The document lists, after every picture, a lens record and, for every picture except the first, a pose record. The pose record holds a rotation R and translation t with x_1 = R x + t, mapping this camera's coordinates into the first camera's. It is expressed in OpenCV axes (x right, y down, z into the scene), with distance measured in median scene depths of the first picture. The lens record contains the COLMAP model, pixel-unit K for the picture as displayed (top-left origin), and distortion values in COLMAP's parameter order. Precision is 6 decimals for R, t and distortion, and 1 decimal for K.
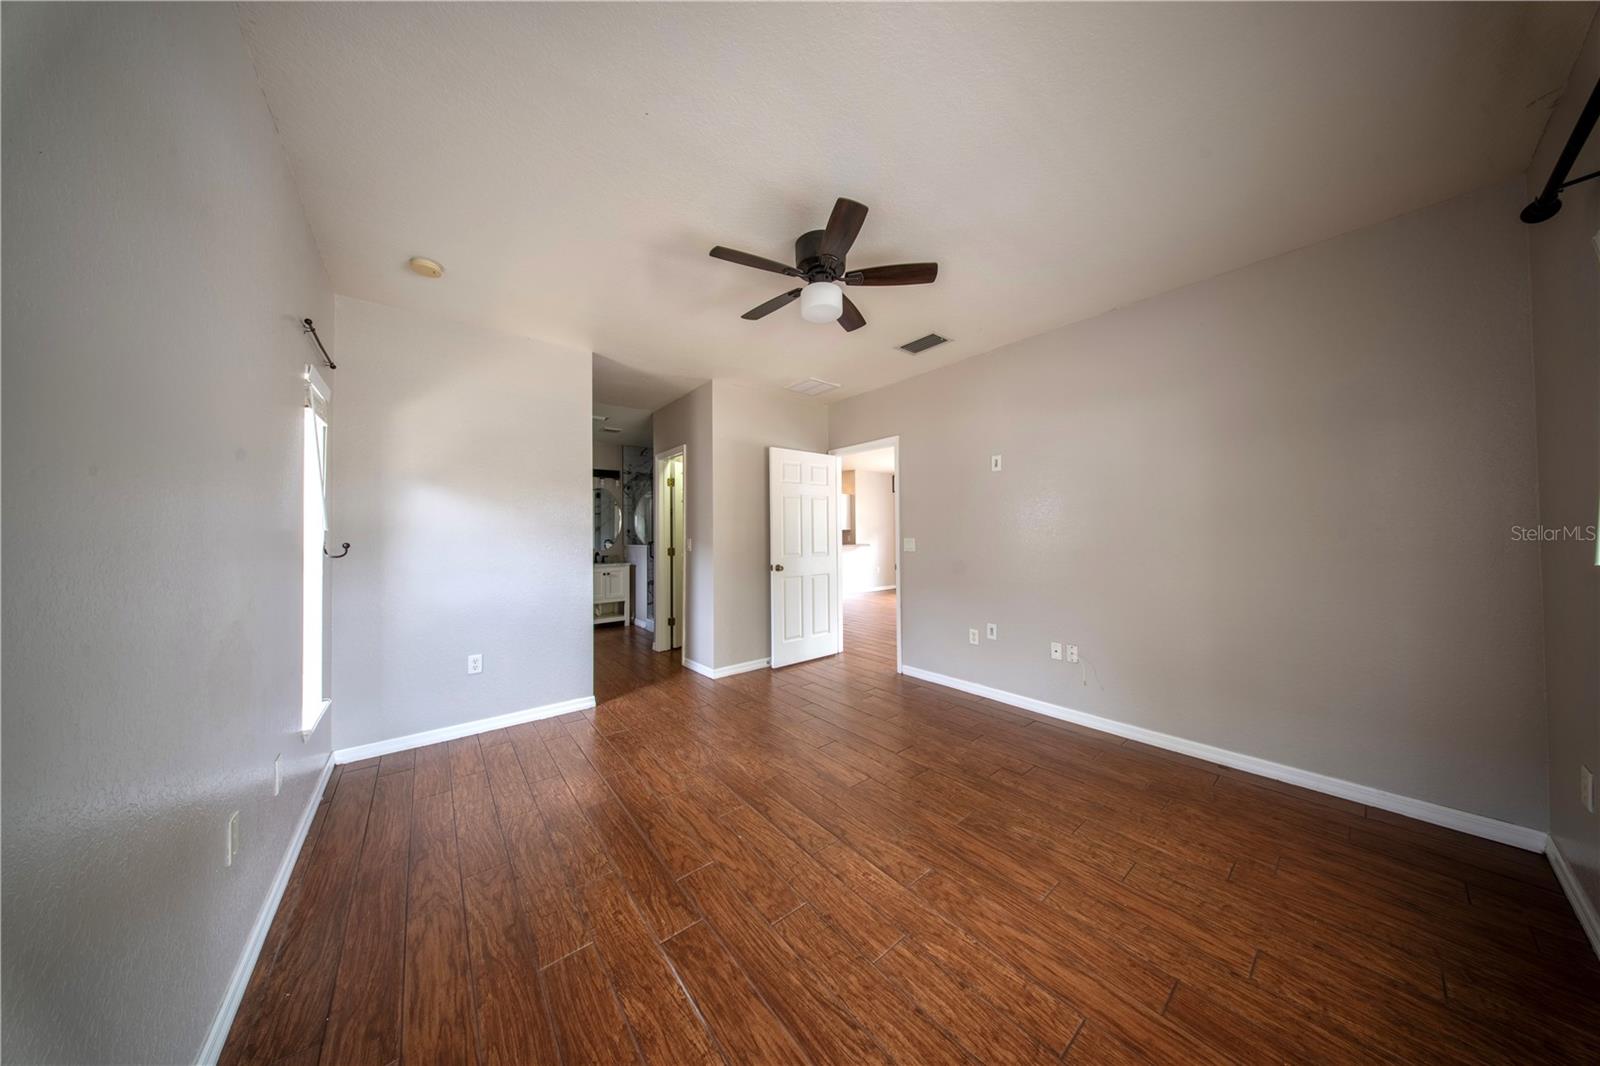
lens RADIAL K [[466.4, 0, 804.0], [0, 466.4, 526.8], [0, 0, 1]] dist [0.007477, -0.004380]
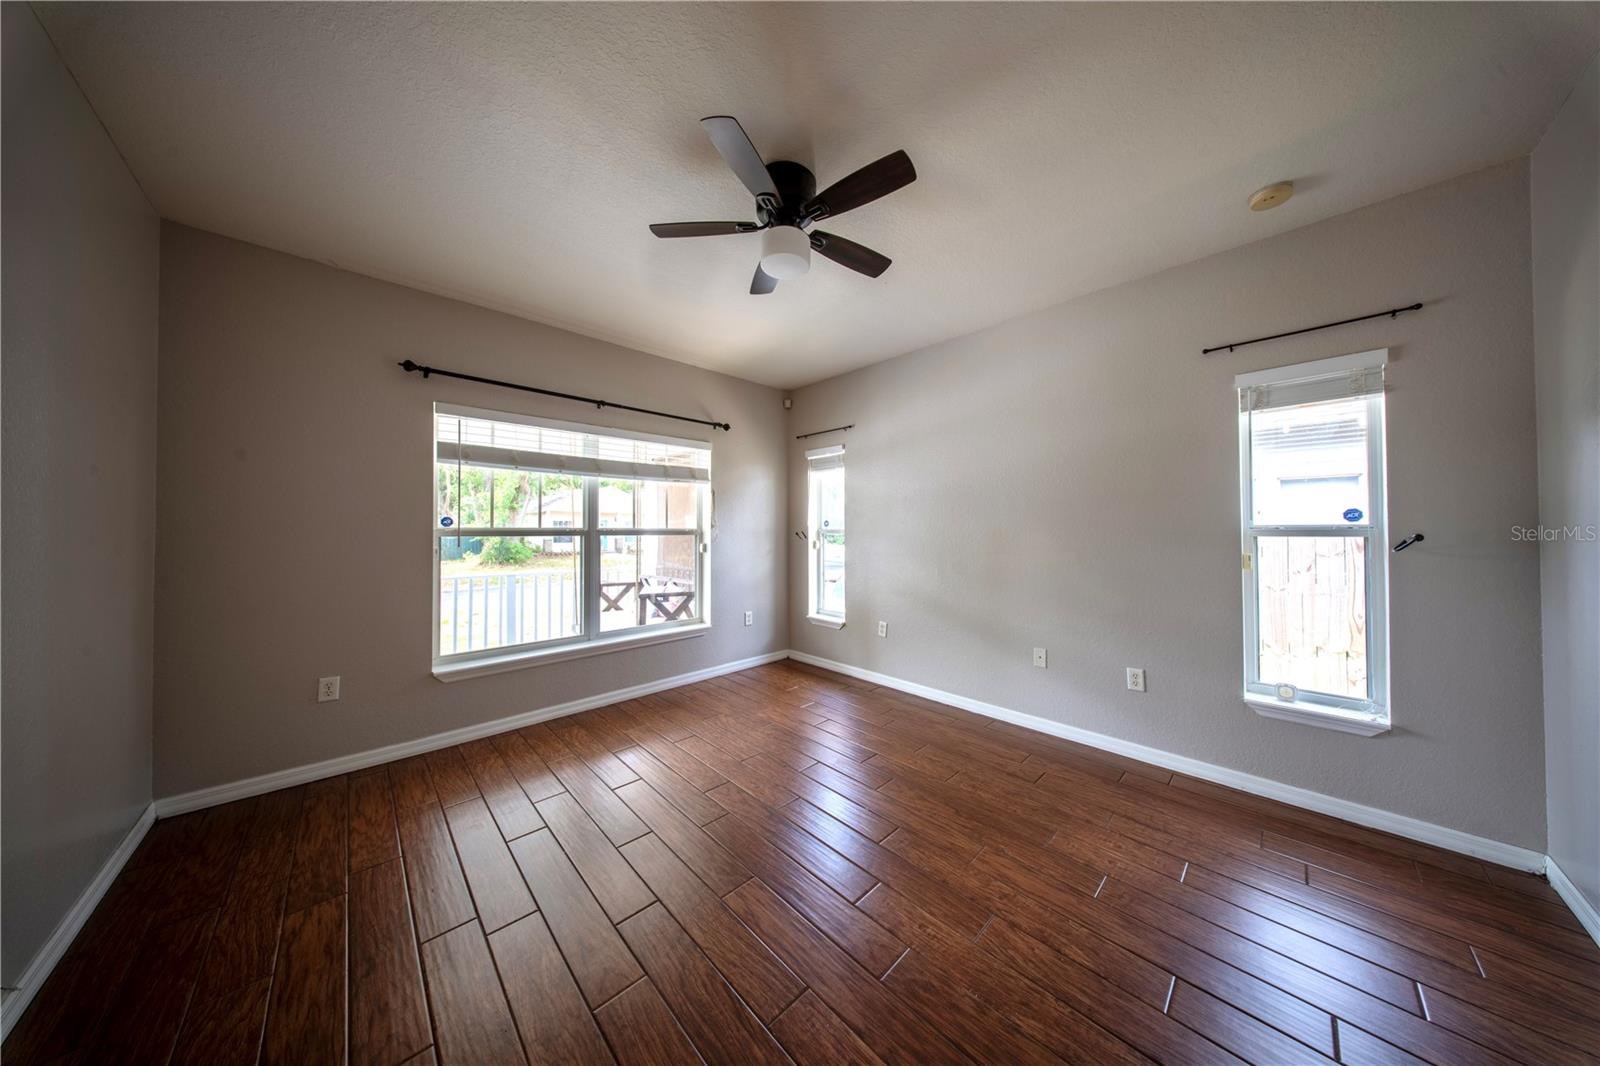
lens RADIAL K [[466.4, 0, 804.0], [0, 466.4, 526.8], [0, 0, 1]] dist [0.007477, -0.004380]
pose [[-0.995833, 0.010970, -0.090538, 0.055413], [0.013084, 0.999655, -0.022785, 0.019291], [0.090256, -0.023875, -0.995632, 1.173556]]
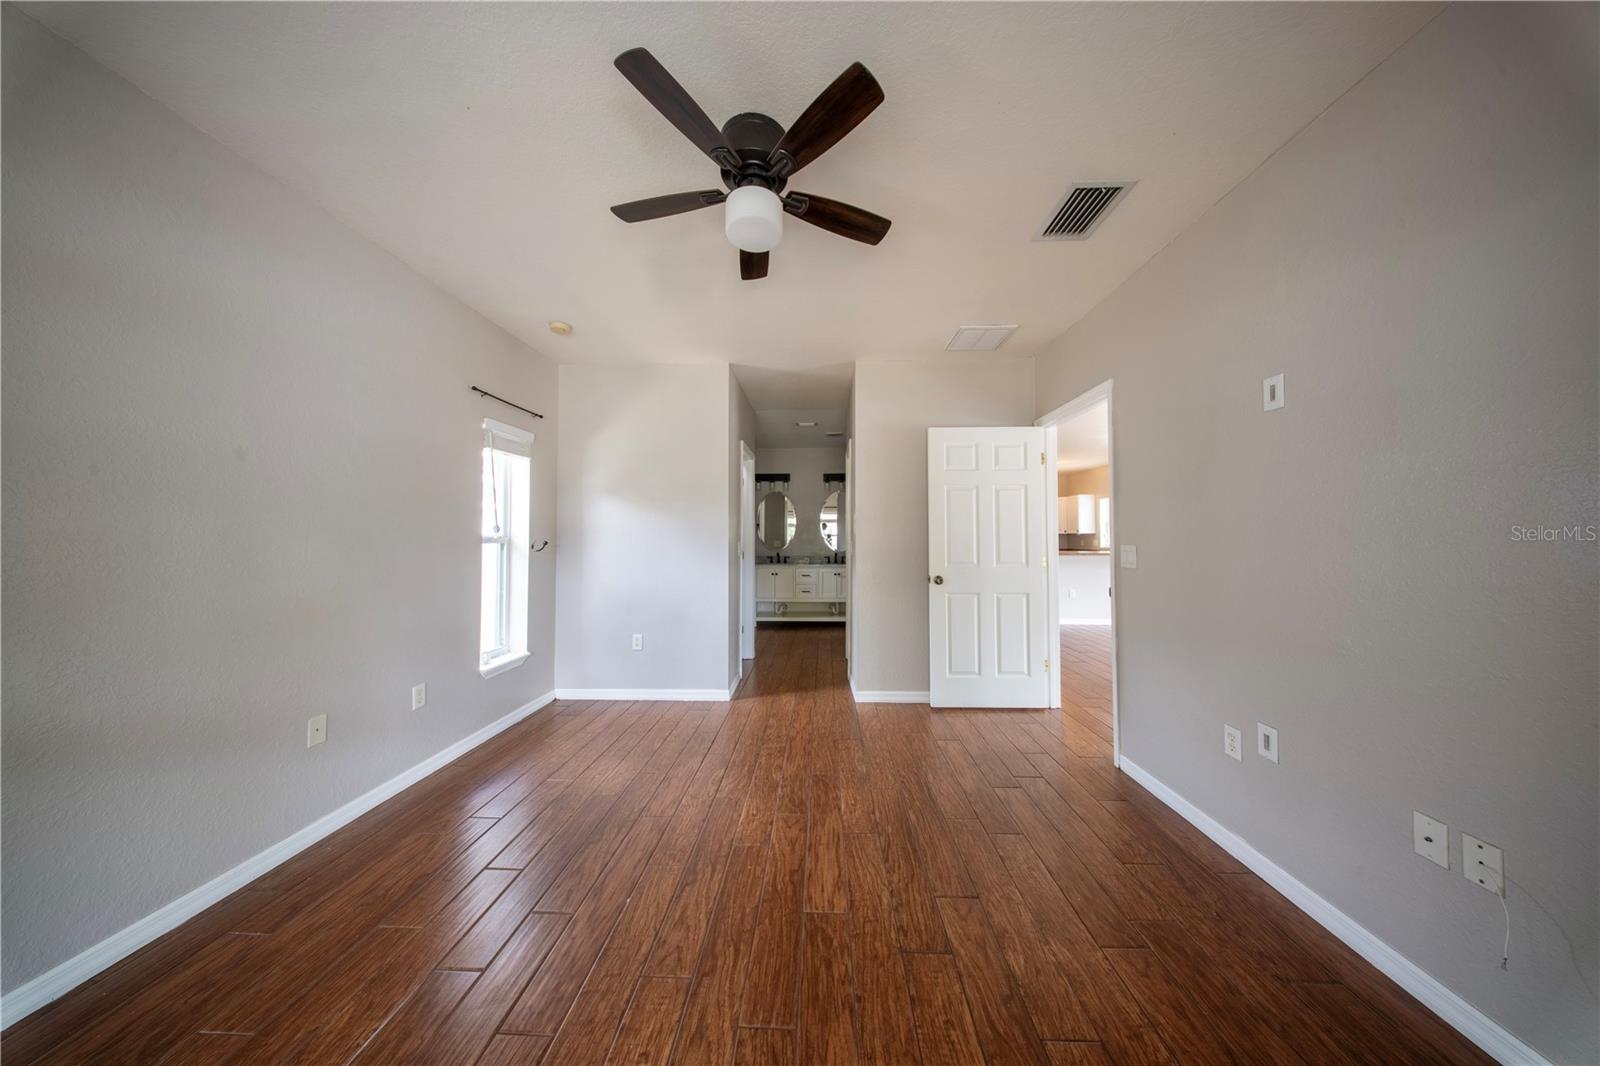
lens RADIAL K [[466.4, 0, 804.0], [0, 466.4, 526.8], [0, 0, 1]] dist [0.007477, -0.004380]
pose [[0.751841, -0.005999, -0.659317, 0.368684], [0.003705, 0.999981, -0.004874, 0.001796], [0.659334, 0.001222, 0.751849, 0.327181]]
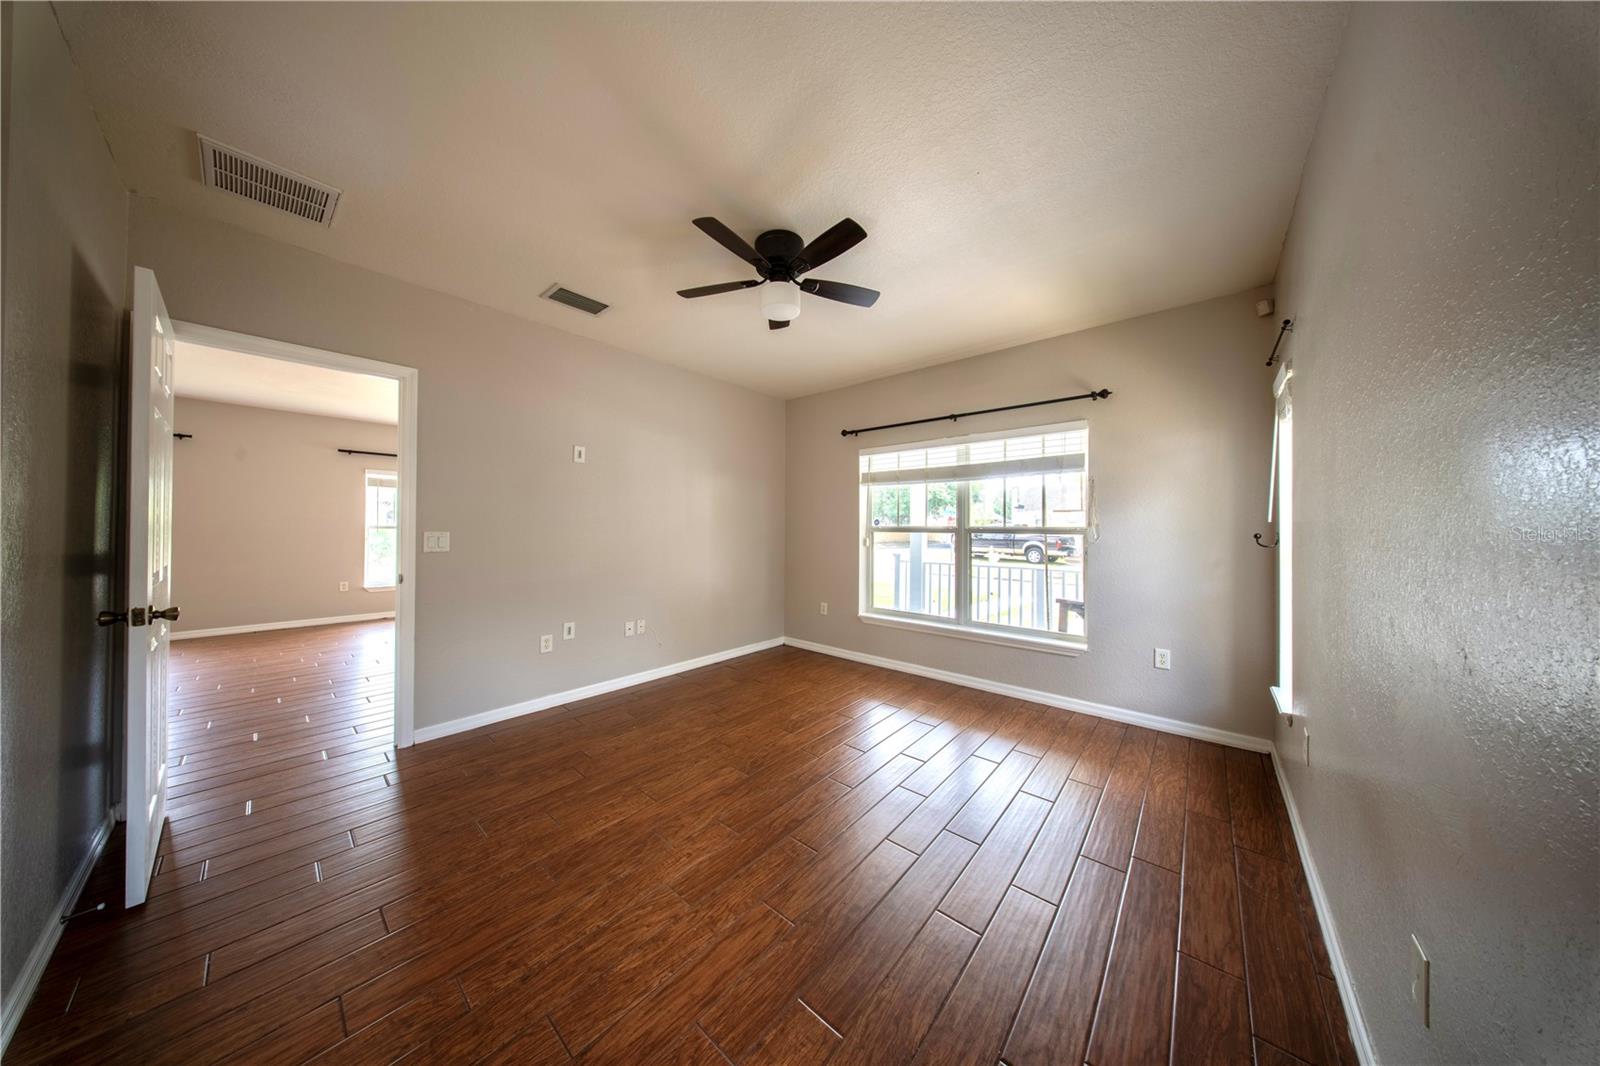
lens RADIAL K [[466.4, 0, 804.0], [0, 466.4, 526.8], [0, 0, 1]] dist [0.007477, -0.004380]
pose [[-0.183039, 0.012080, 0.983031, -0.624904], [-0.020183, 0.999668, -0.016042, 0.020013], [-0.982898, -0.022777, -0.182734, 0.724427]]
